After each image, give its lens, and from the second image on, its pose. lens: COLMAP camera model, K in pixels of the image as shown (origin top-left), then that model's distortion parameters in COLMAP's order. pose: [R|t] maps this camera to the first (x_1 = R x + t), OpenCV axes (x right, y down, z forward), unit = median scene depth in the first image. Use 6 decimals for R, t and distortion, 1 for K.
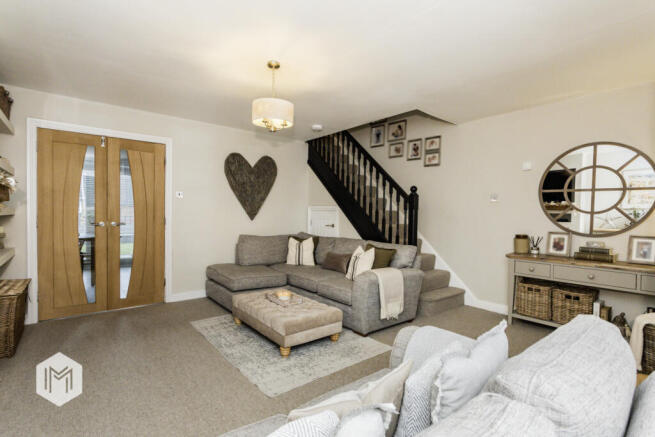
lens RADIAL K [[314.1, 0, 327.5], [0, 314.1, 218.5], [0, 0, 1]] dist [-0.011920, 0.001307]
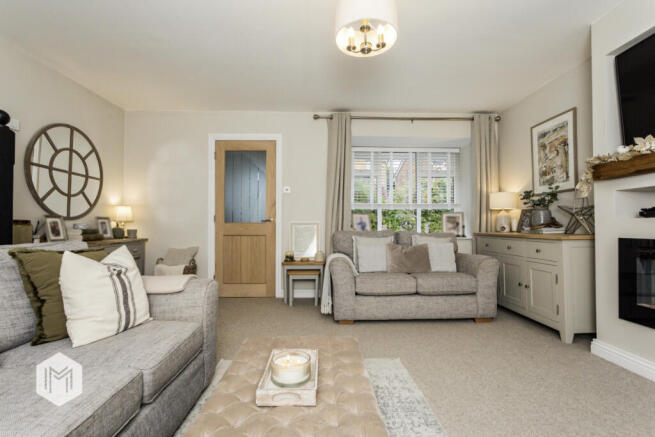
lens RADIAL K [[314.1, 0, 327.5], [0, 314.1, 218.5], [0, 0, 1]] dist [-0.011920, 0.001307]
pose [[-0.797844, -0.000263, 0.602864, -0.422631], [0.002313, 0.999991, 0.003497, 0.054952], [-0.602859, 0.004184, -0.797837, 1.314980]]
